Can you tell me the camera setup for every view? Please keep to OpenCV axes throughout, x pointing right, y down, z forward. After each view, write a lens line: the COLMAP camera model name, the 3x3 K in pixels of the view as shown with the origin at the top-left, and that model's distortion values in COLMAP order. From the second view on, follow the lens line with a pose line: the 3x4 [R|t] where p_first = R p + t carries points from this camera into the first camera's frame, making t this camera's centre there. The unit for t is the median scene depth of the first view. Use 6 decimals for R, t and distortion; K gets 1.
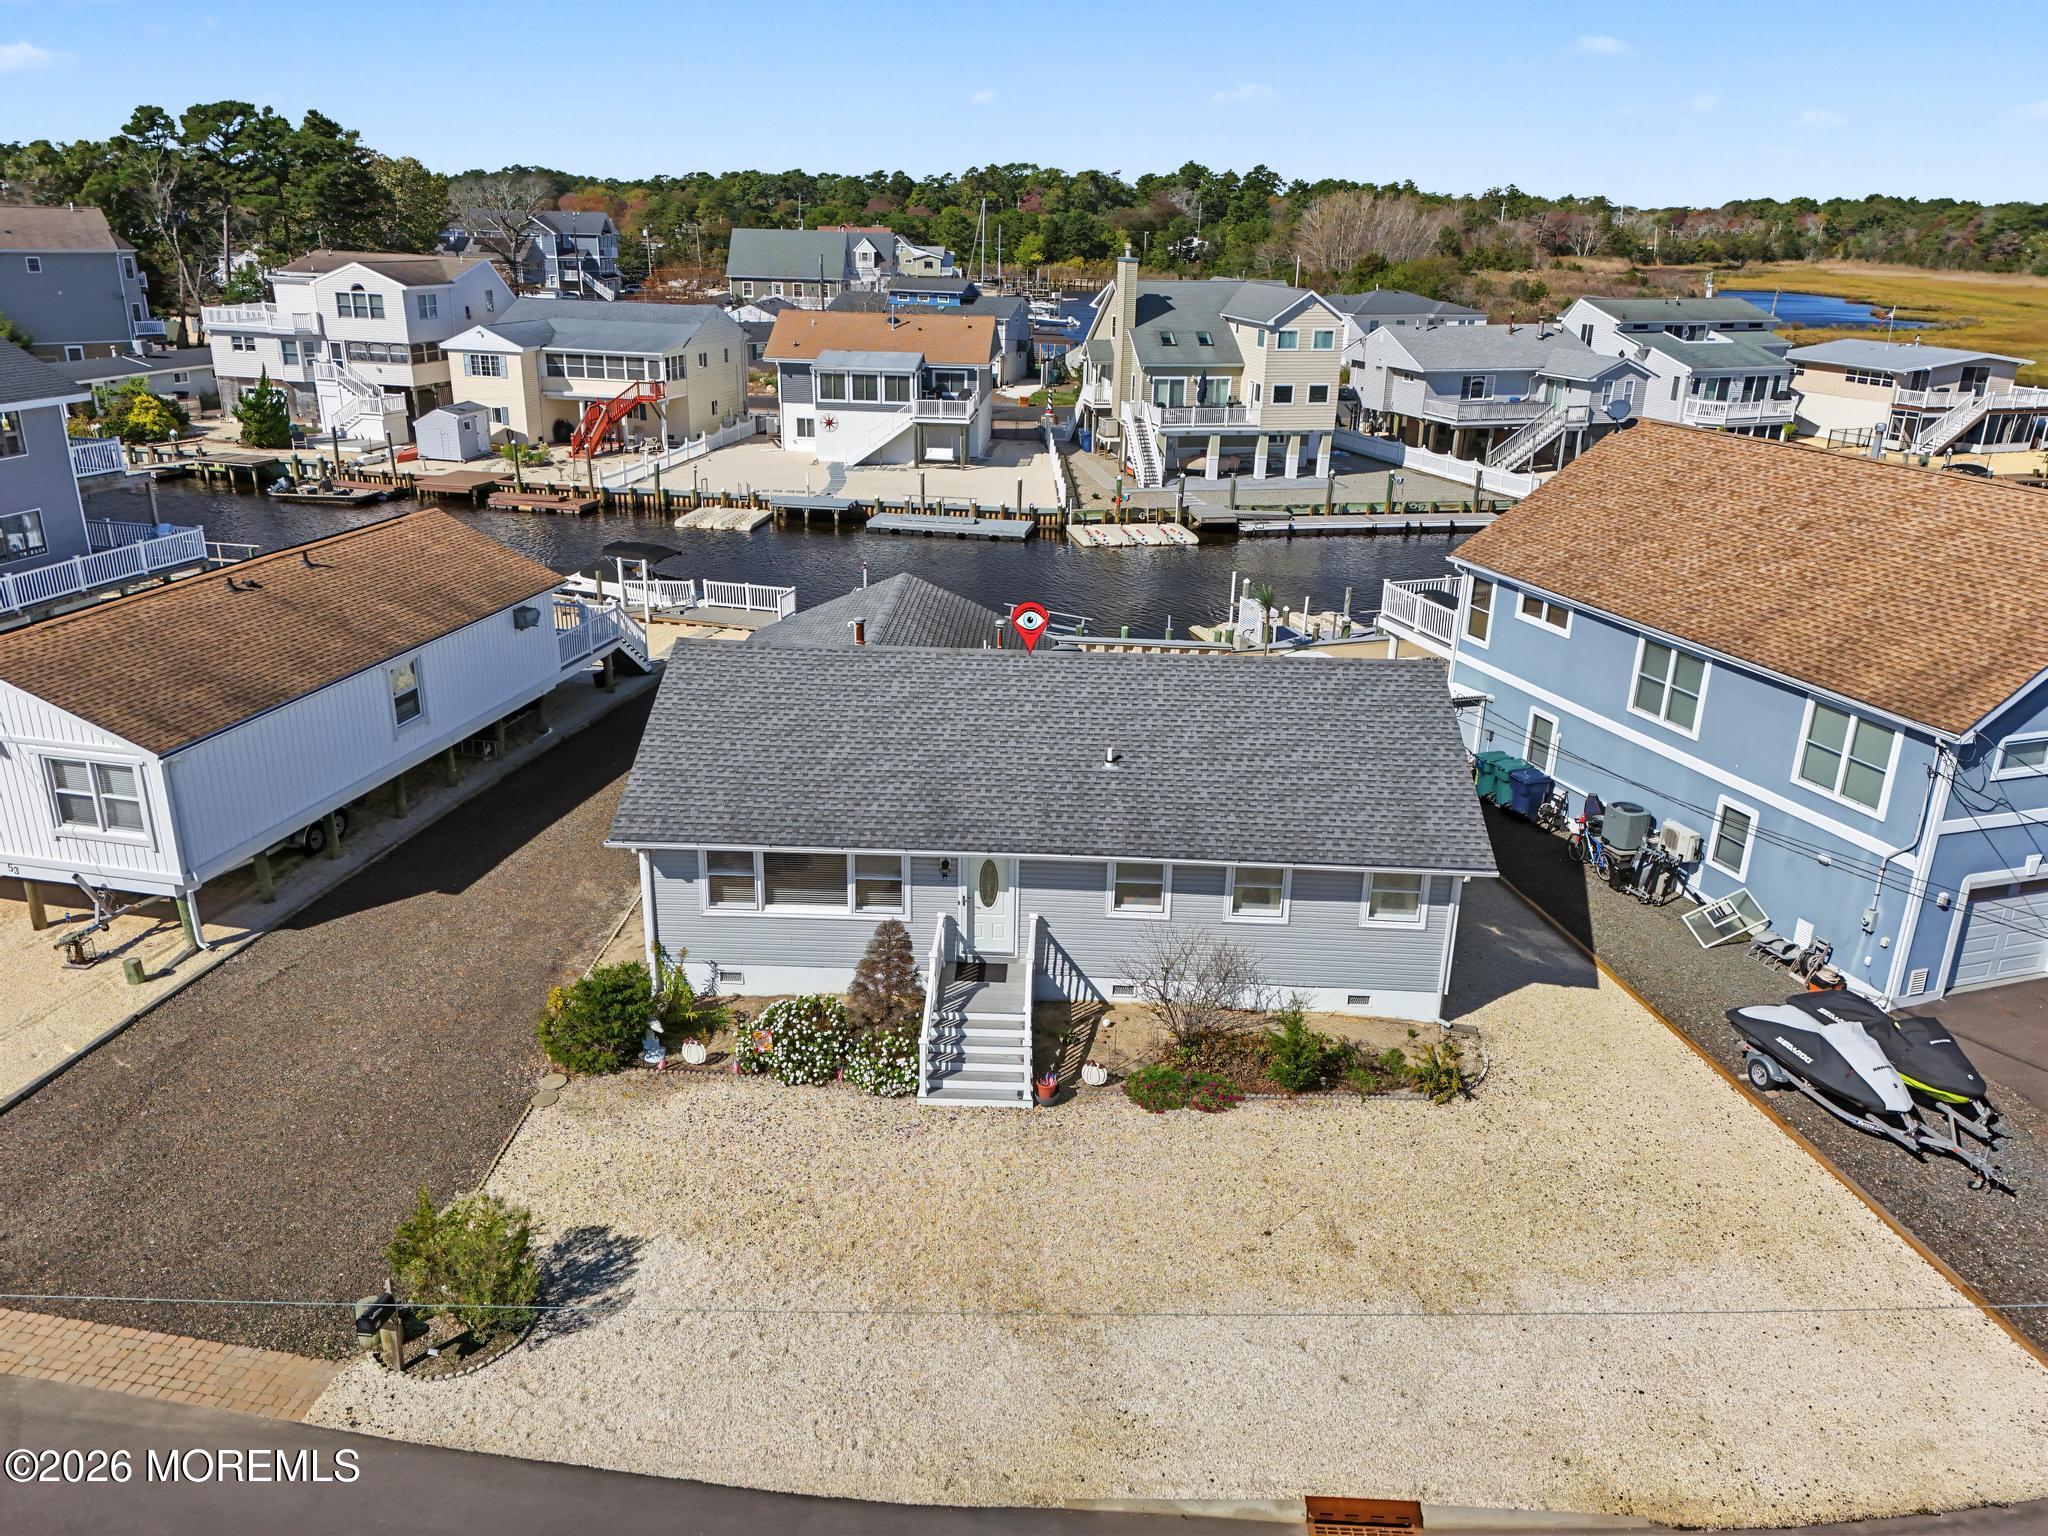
lens RADIAL K [[1500.0, 0, 1022.6], [0, 1500.0, 771.8], [0, 0, 1]] dist [0.075068, -0.071716]
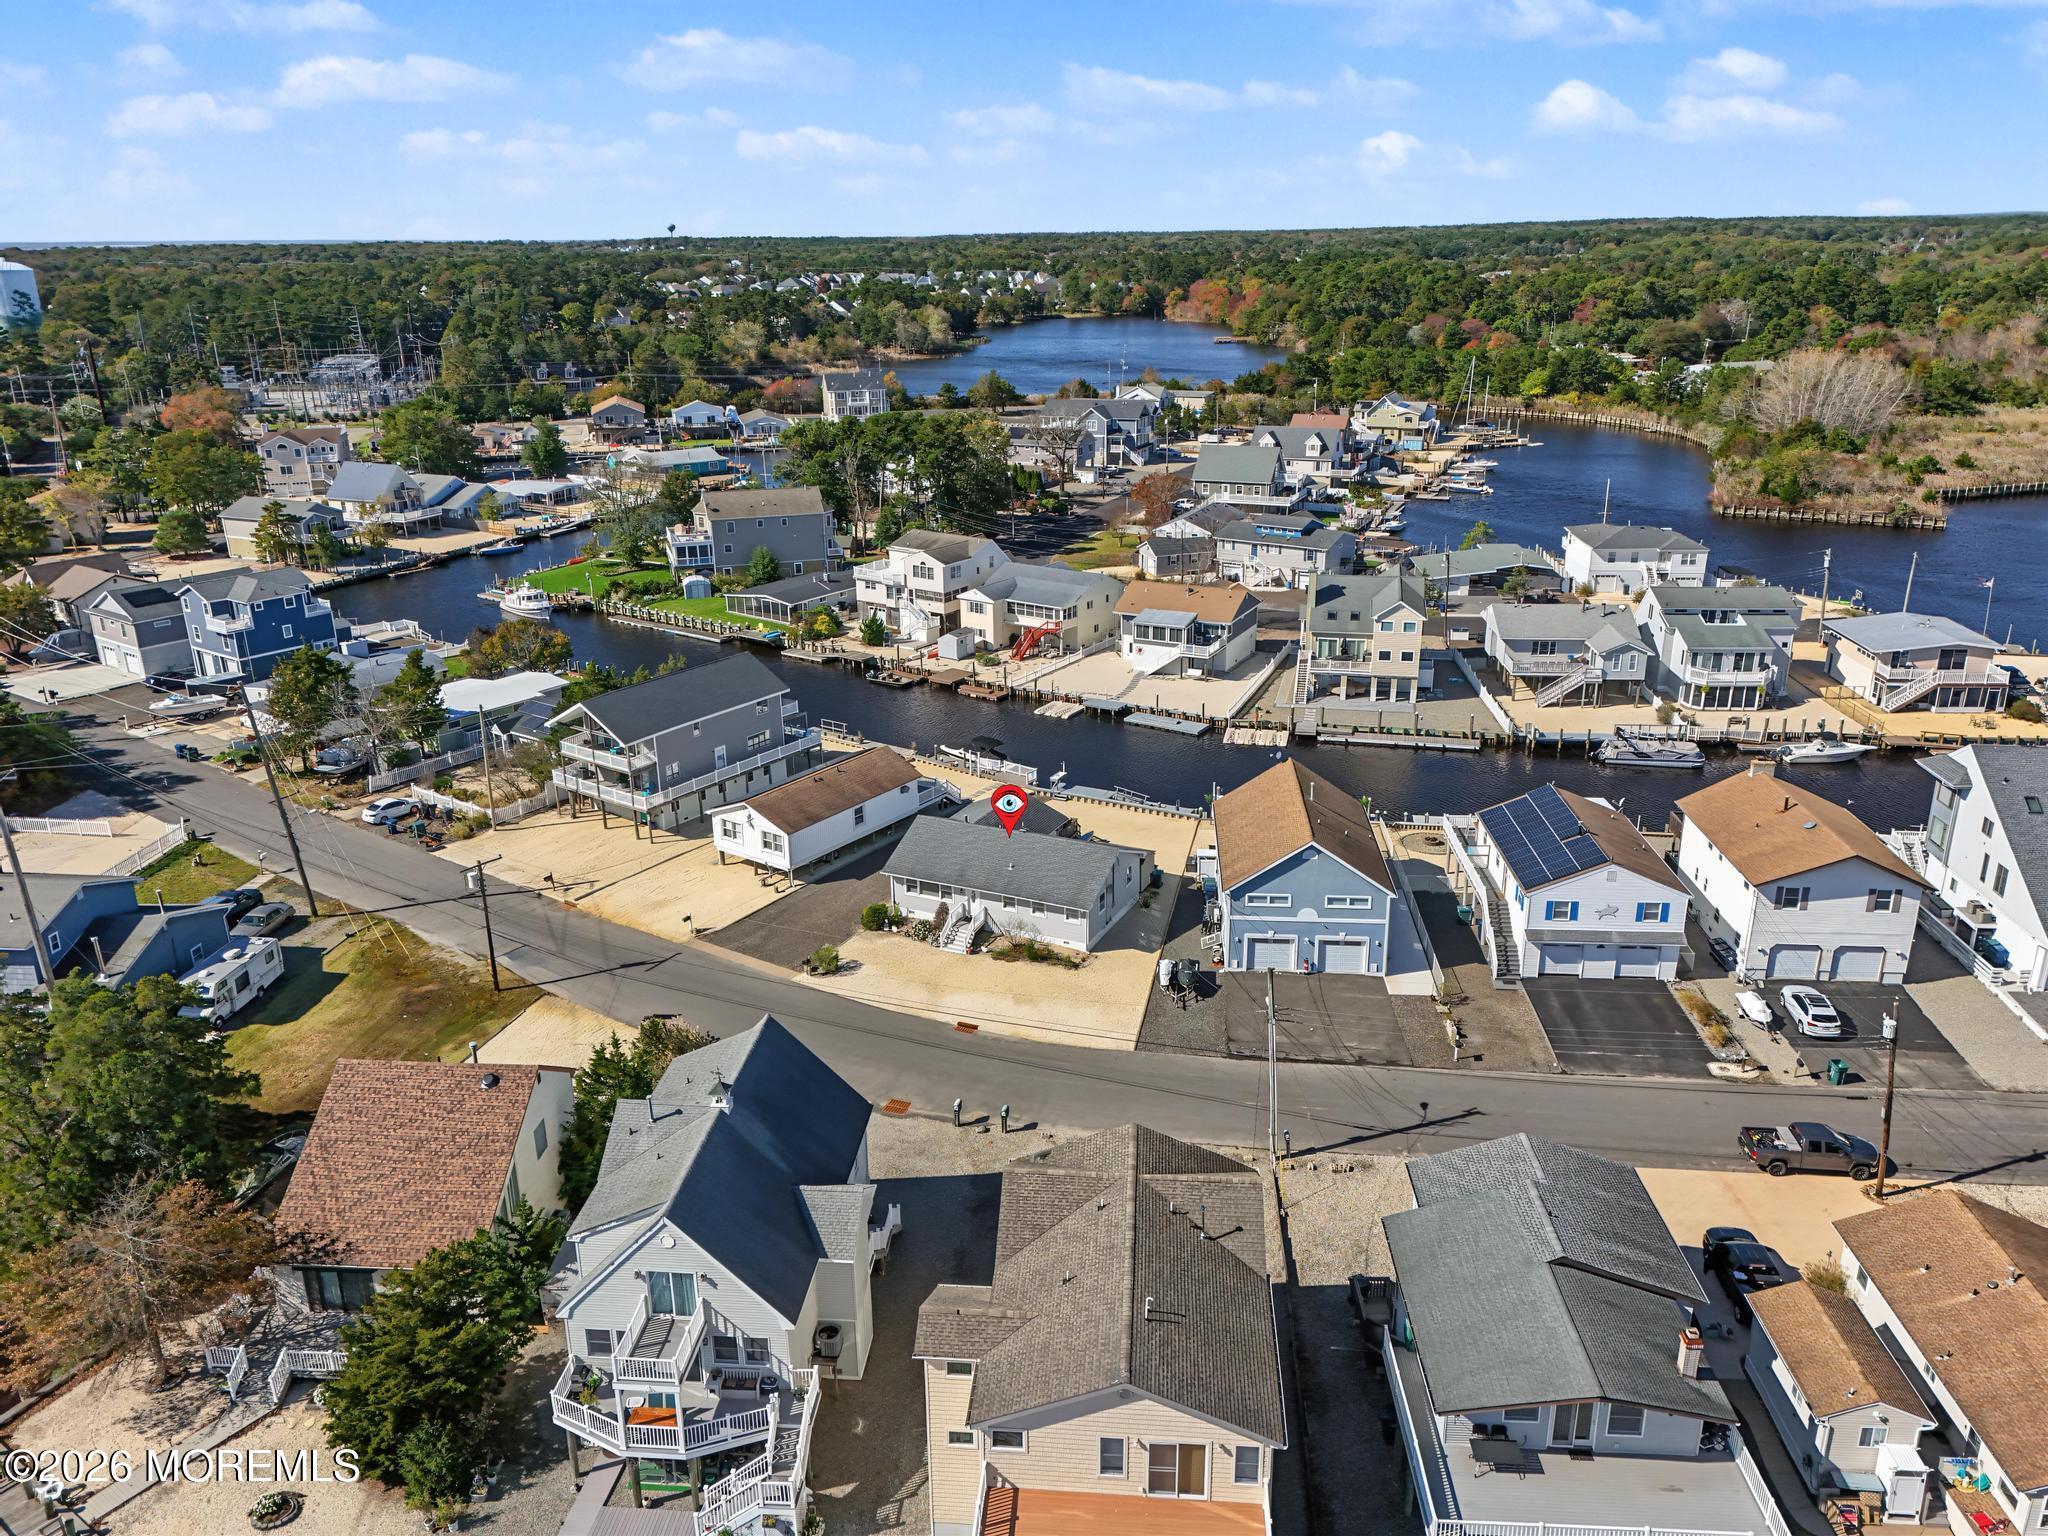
lens RADIAL K [[1495.3, 0, 1021.9], [0, 1495.3, 774.8], [0, 0, 1]] dist [0.090604, -0.101212]
pose [[0.917650, 0.102778, -0.383868, 1.379326], [-0.107293, 0.994180, 0.009699, -0.255012], [0.382631, 0.032286, 0.923337, -2.216849]]
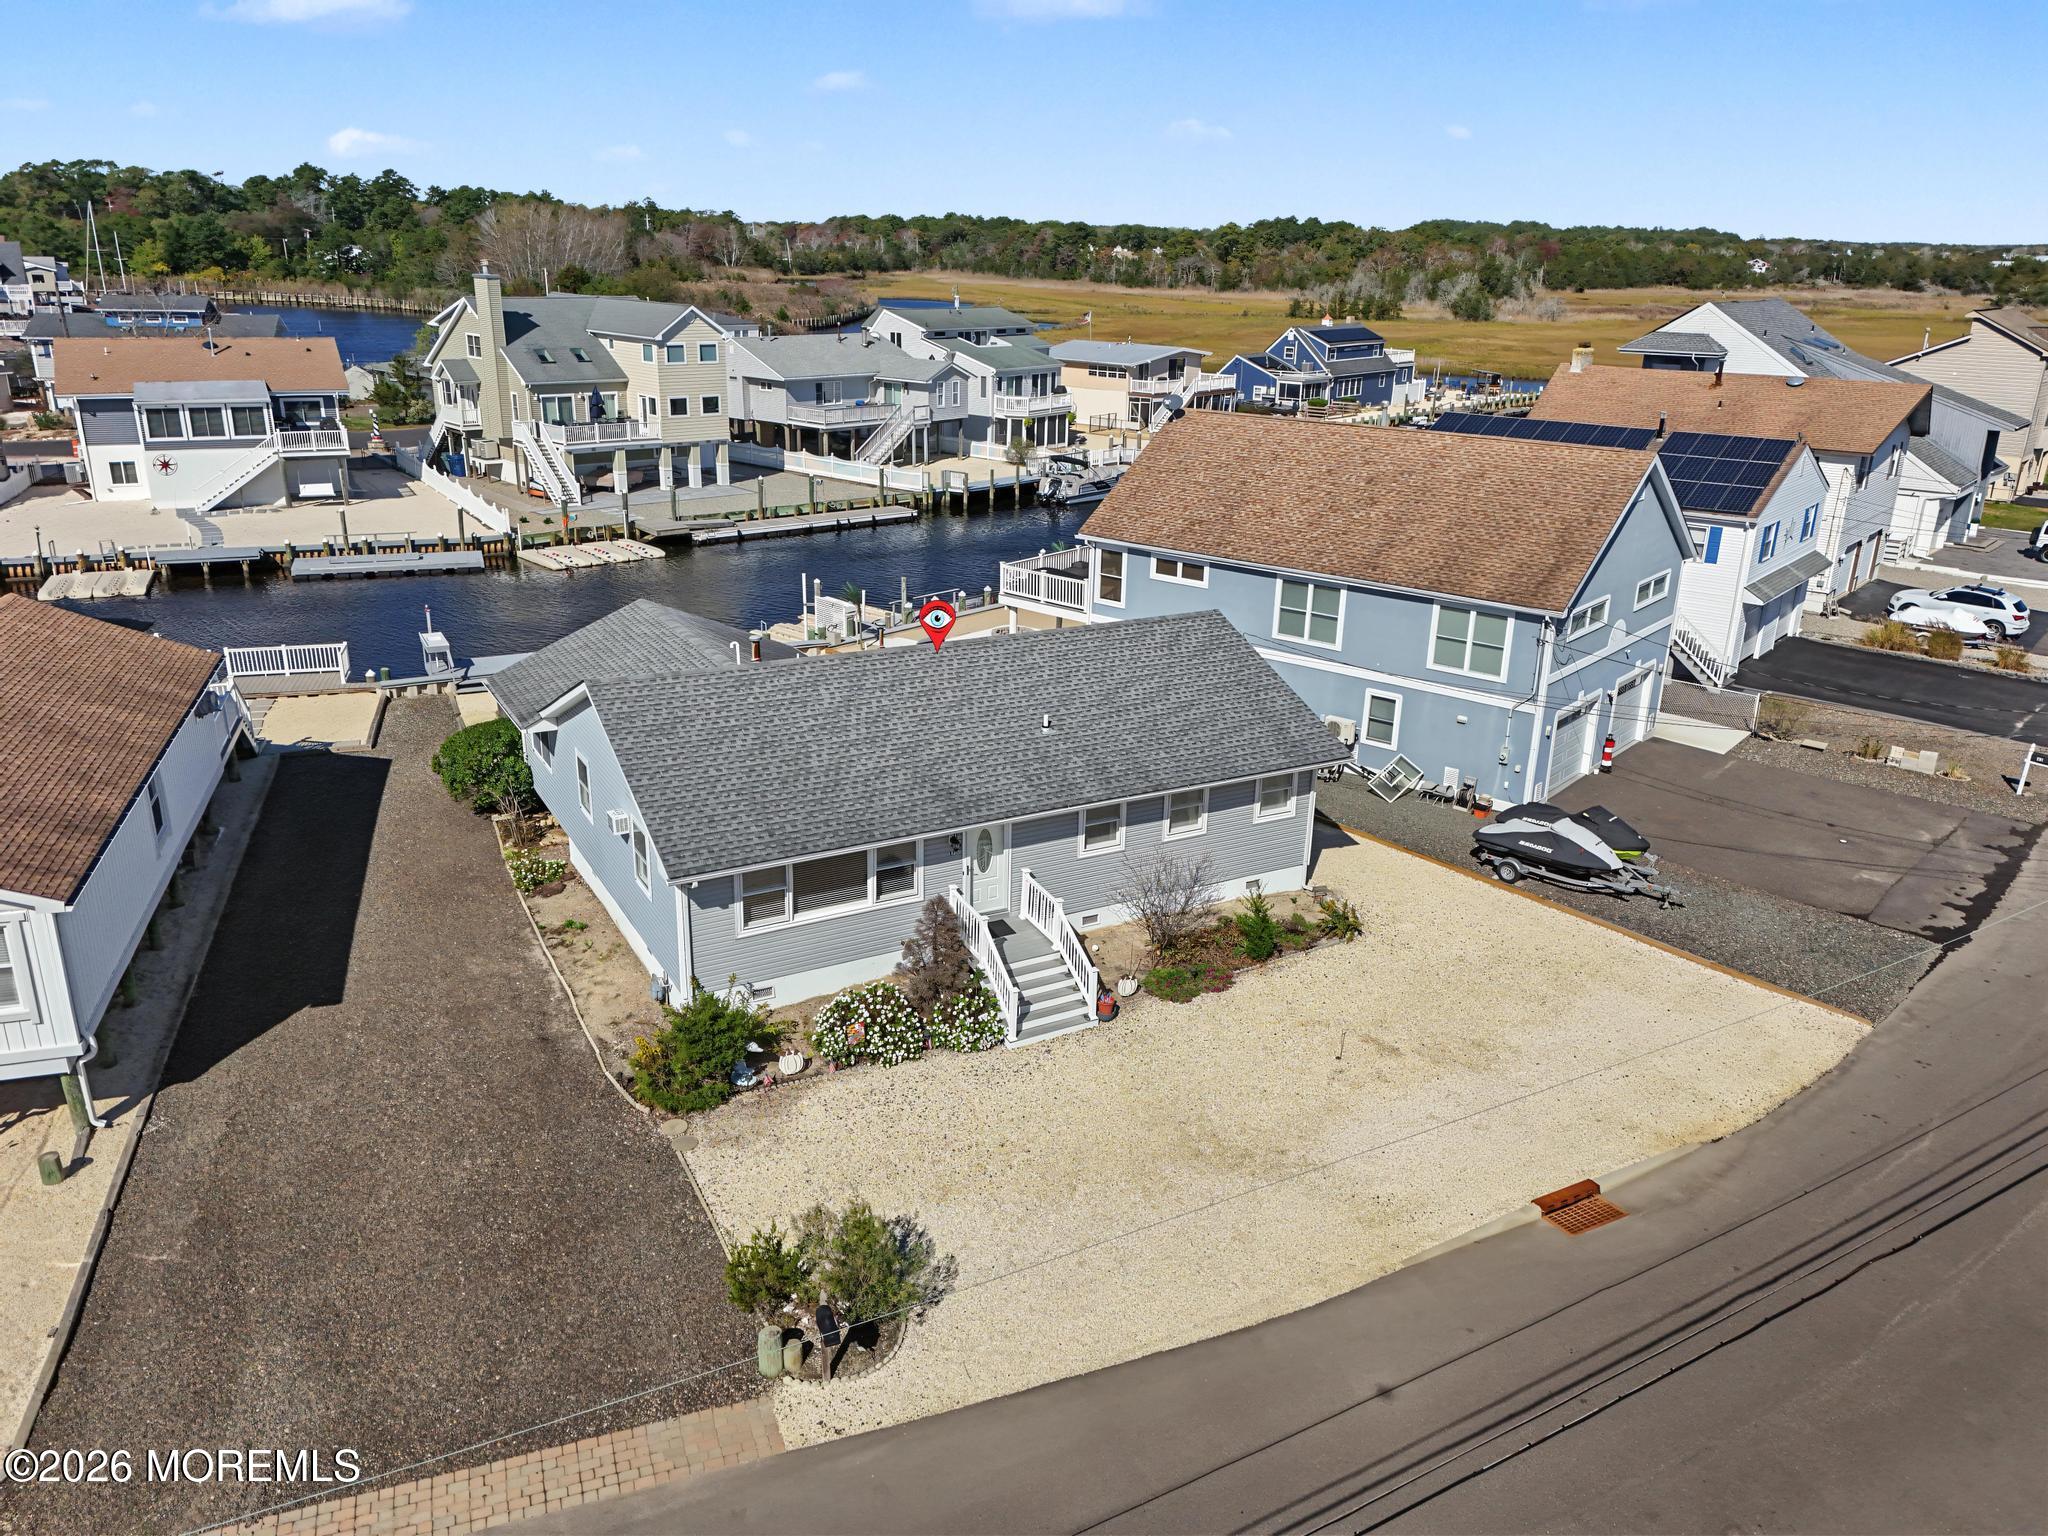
lens RADIAL K [[1500.0, 0, 1022.6], [0, 1500.0, 771.8], [0, 0, 1]] dist [0.075068, -0.071716]
pose [[0.856860, -0.173361, 0.485527, -0.496514], [0.175866, 0.983567, 0.040822, -0.021752], [-0.484625, 0.050409, 0.873268, 0.012053]]
